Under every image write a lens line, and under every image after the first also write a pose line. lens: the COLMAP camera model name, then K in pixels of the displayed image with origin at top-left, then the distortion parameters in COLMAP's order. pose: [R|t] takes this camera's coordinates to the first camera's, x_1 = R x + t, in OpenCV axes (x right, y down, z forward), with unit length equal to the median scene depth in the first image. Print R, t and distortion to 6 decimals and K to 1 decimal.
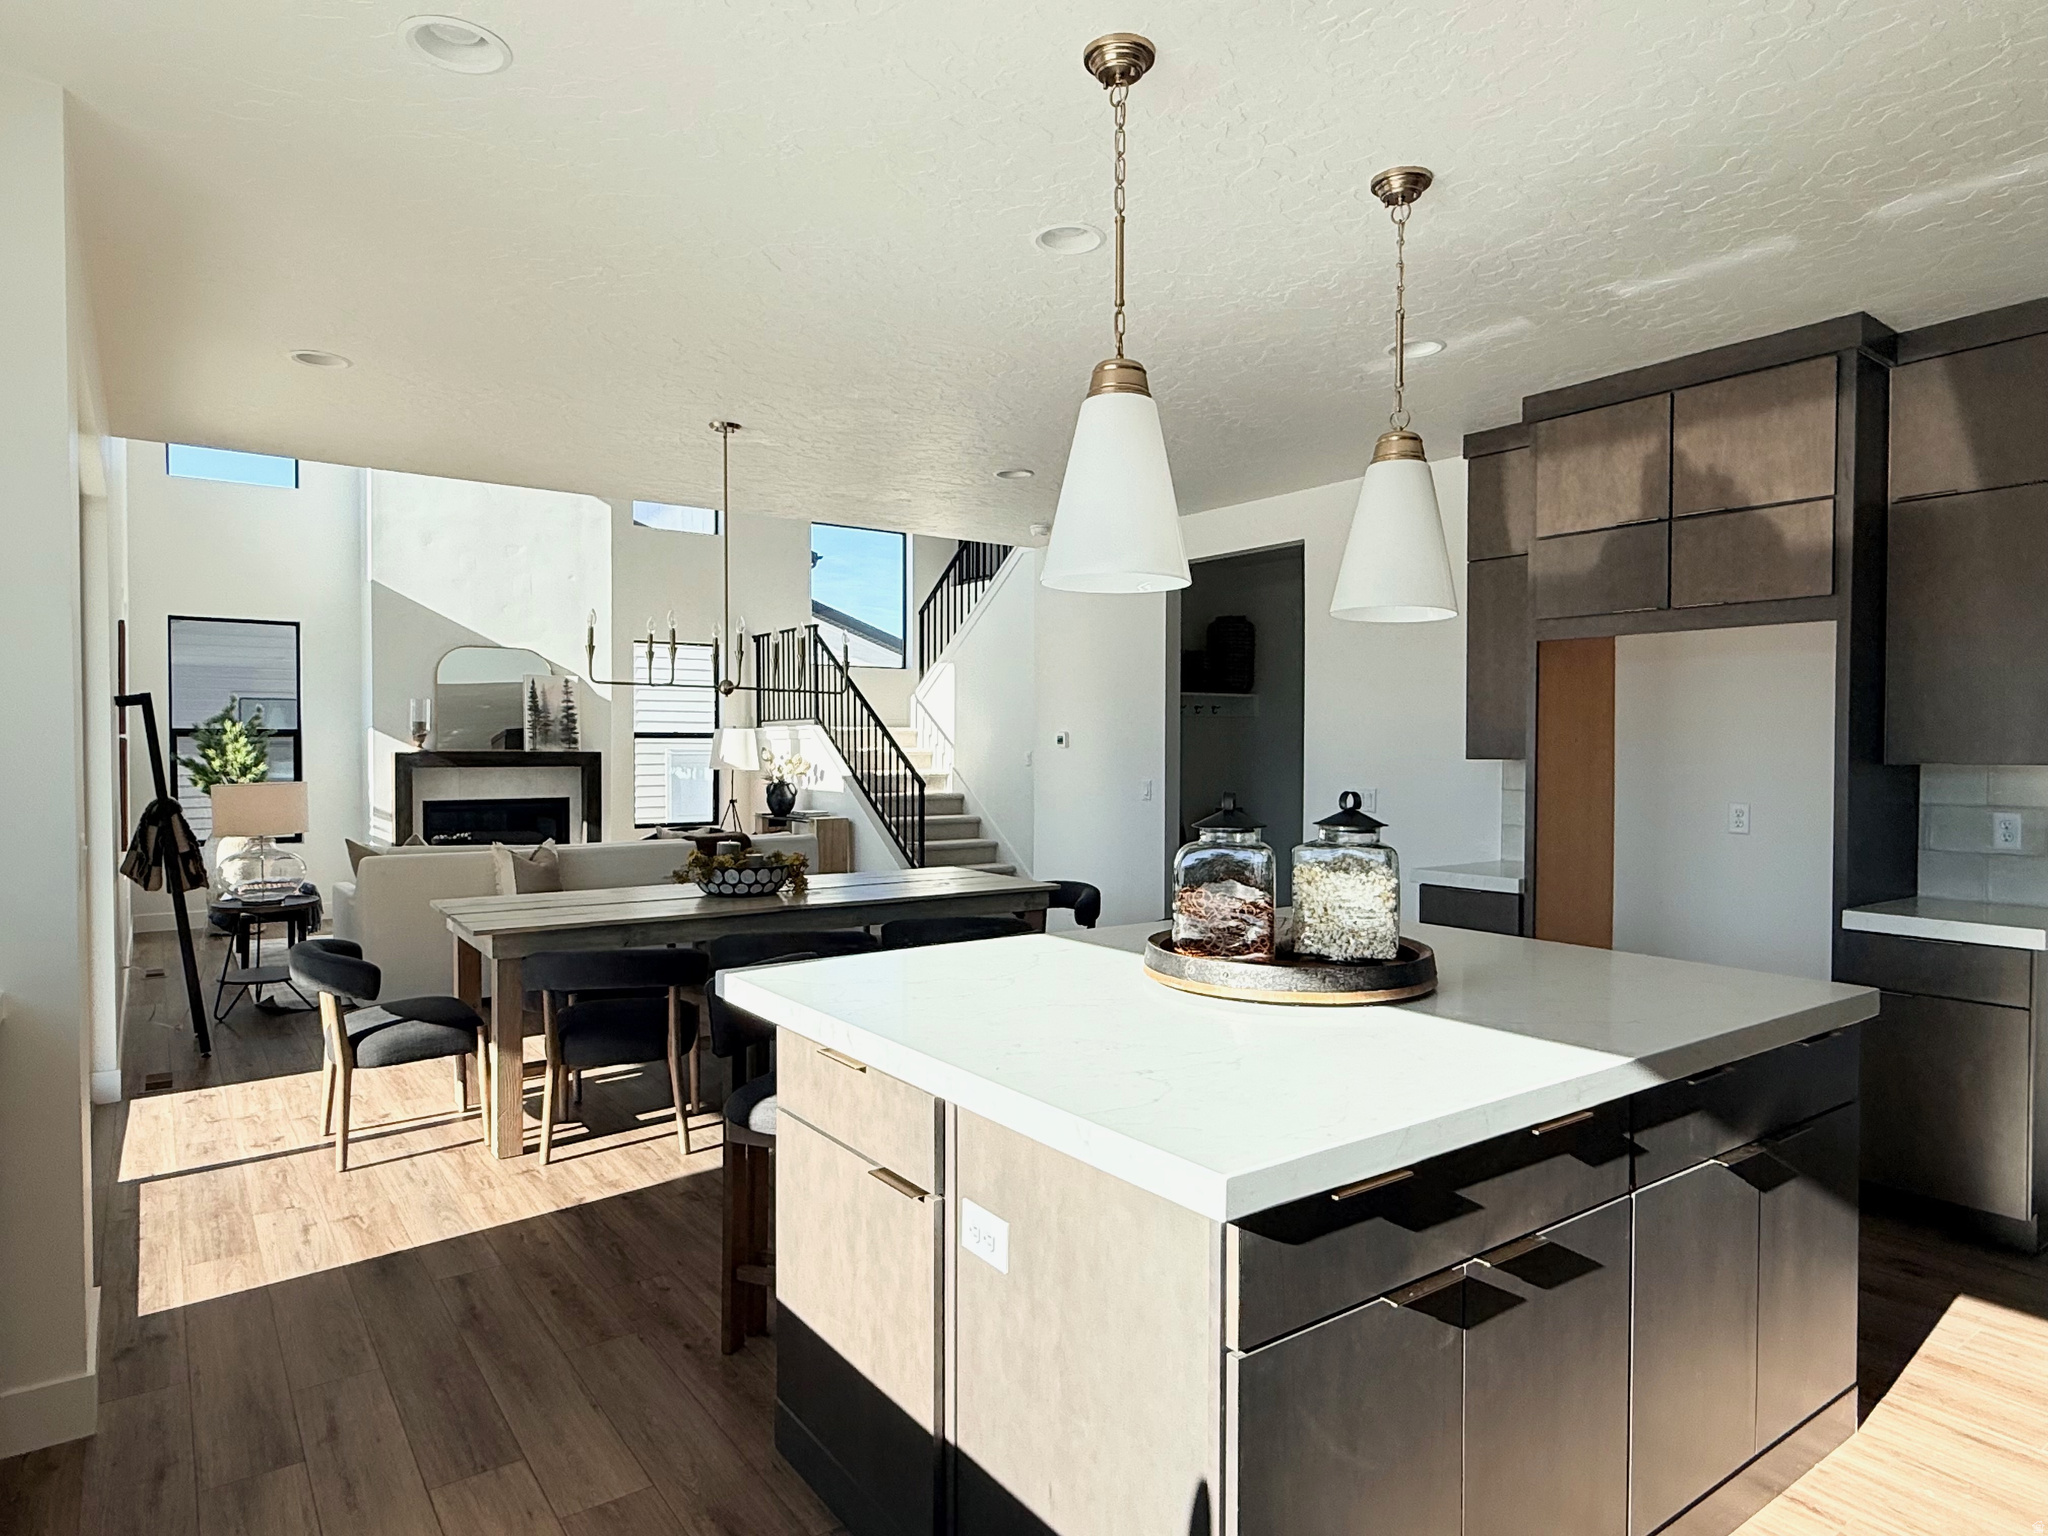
lens RADIAL K [[1214.4, 0, 1011.5], [0, 1214.4, 764.6], [0, 0, 1]] dist [-0.000386, -0.001152]
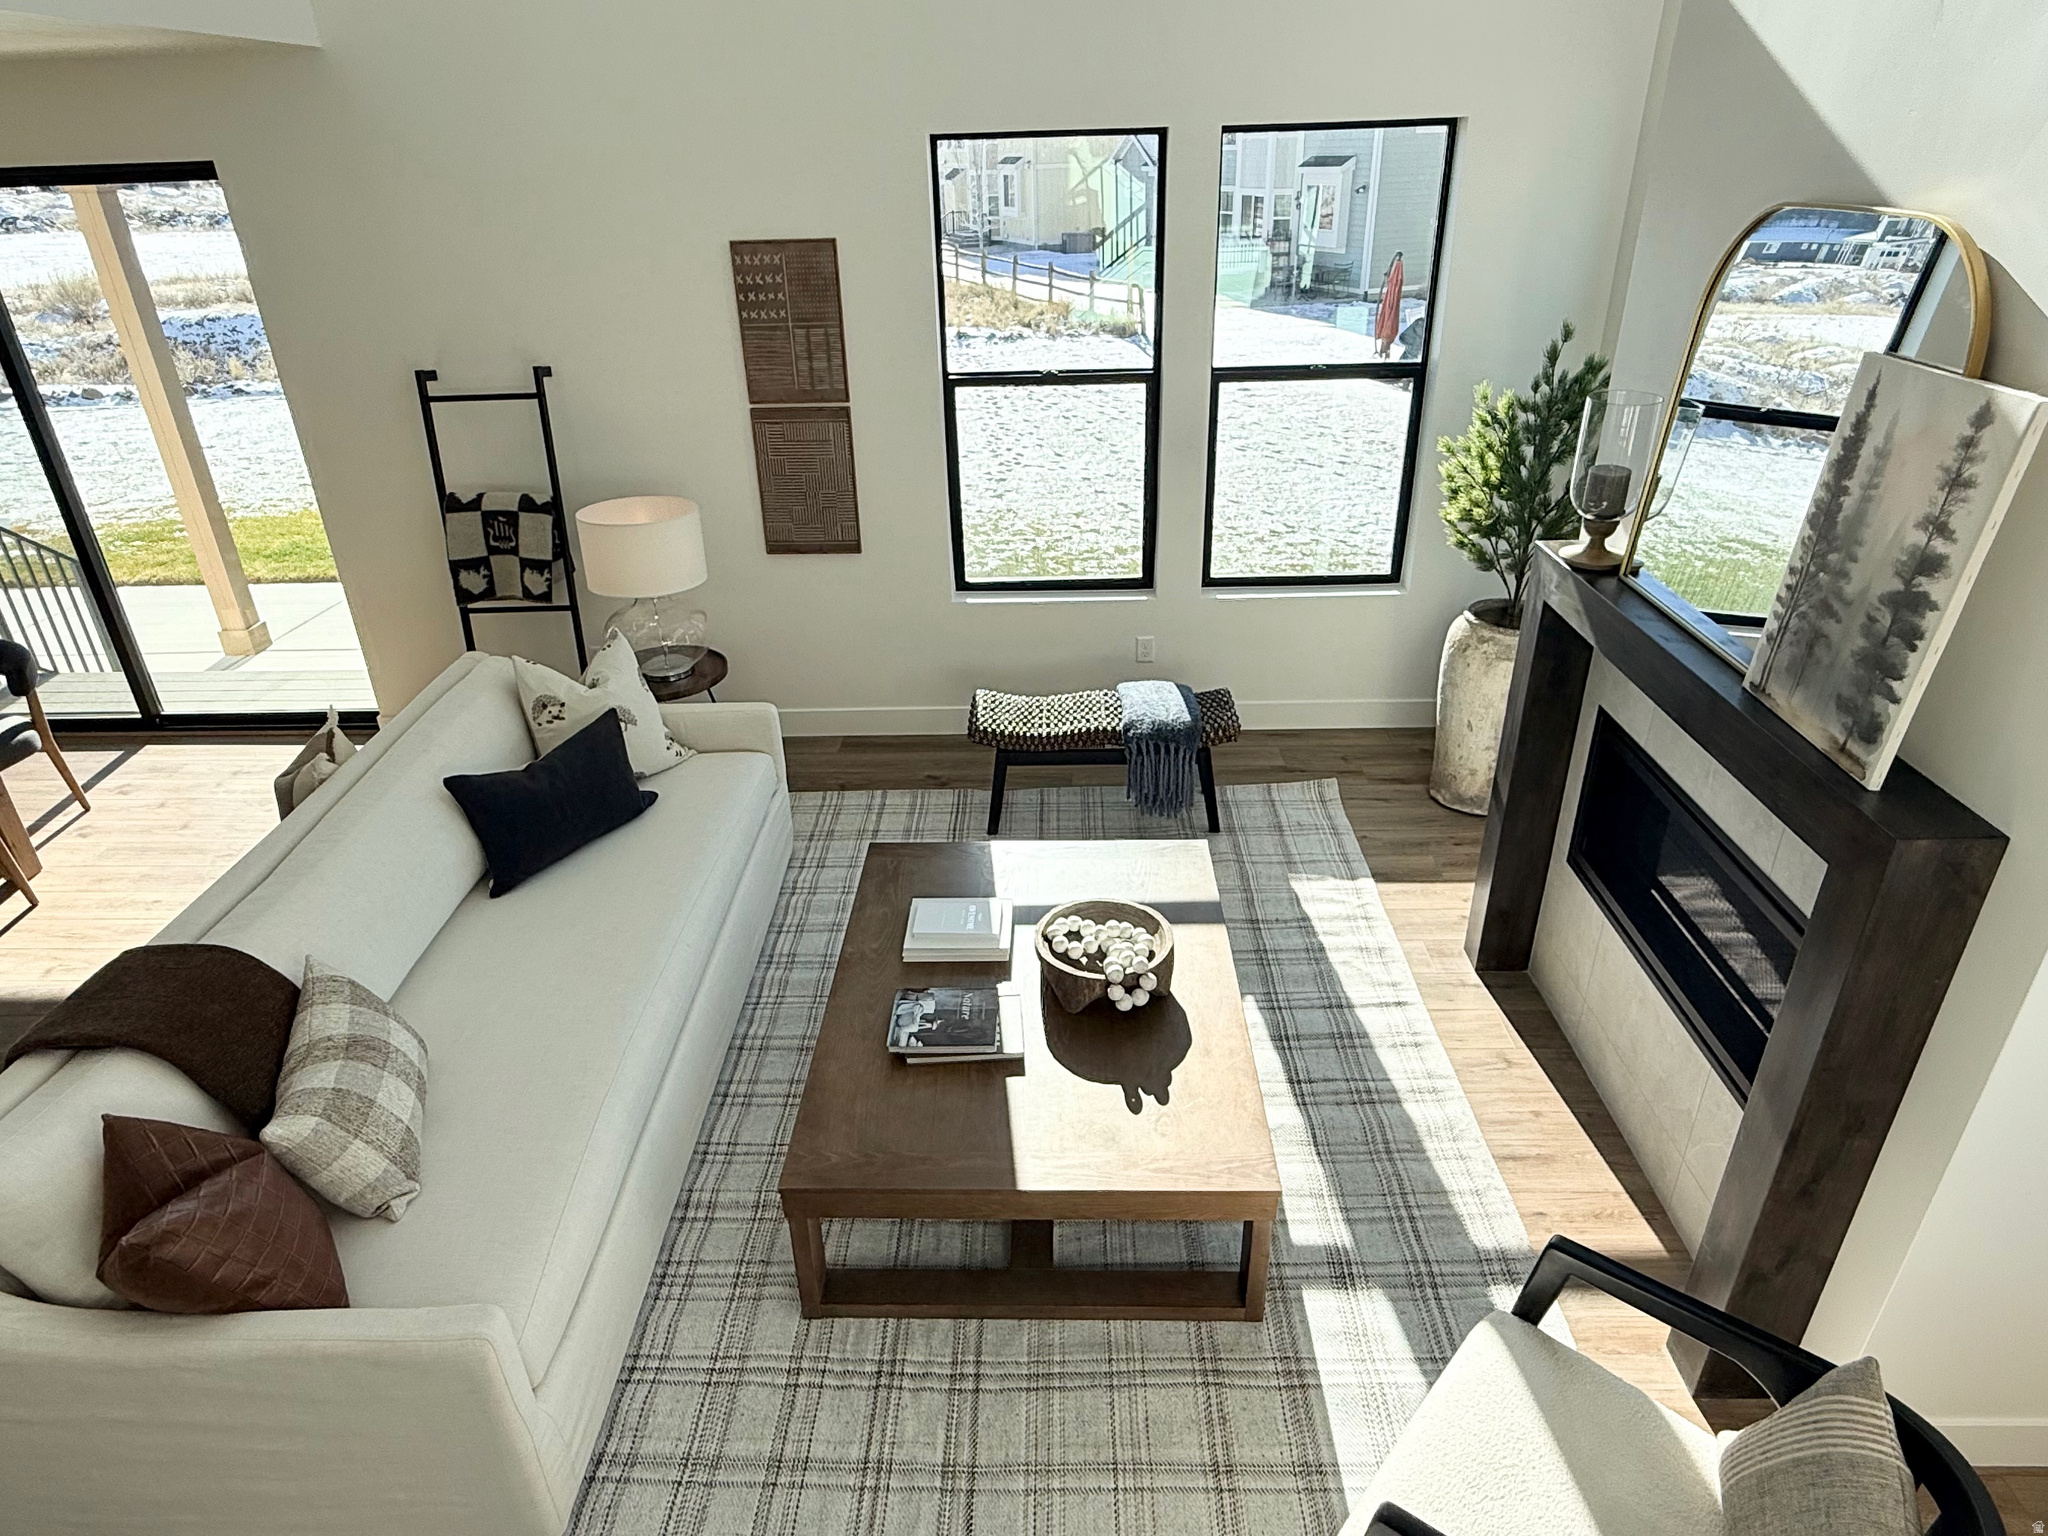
lens RADIAL K [[1214.4, 0, 1011.5], [0, 1214.4, 764.6], [0, 0, 1]] dist [-0.000386, -0.001152]
pose [[-0.604234, 0.377775, -0.701561, -0.133394], [0.013860, 0.885315, 0.464785, -0.109288], [0.796686, 0.271115, -0.540174, 1.000914]]
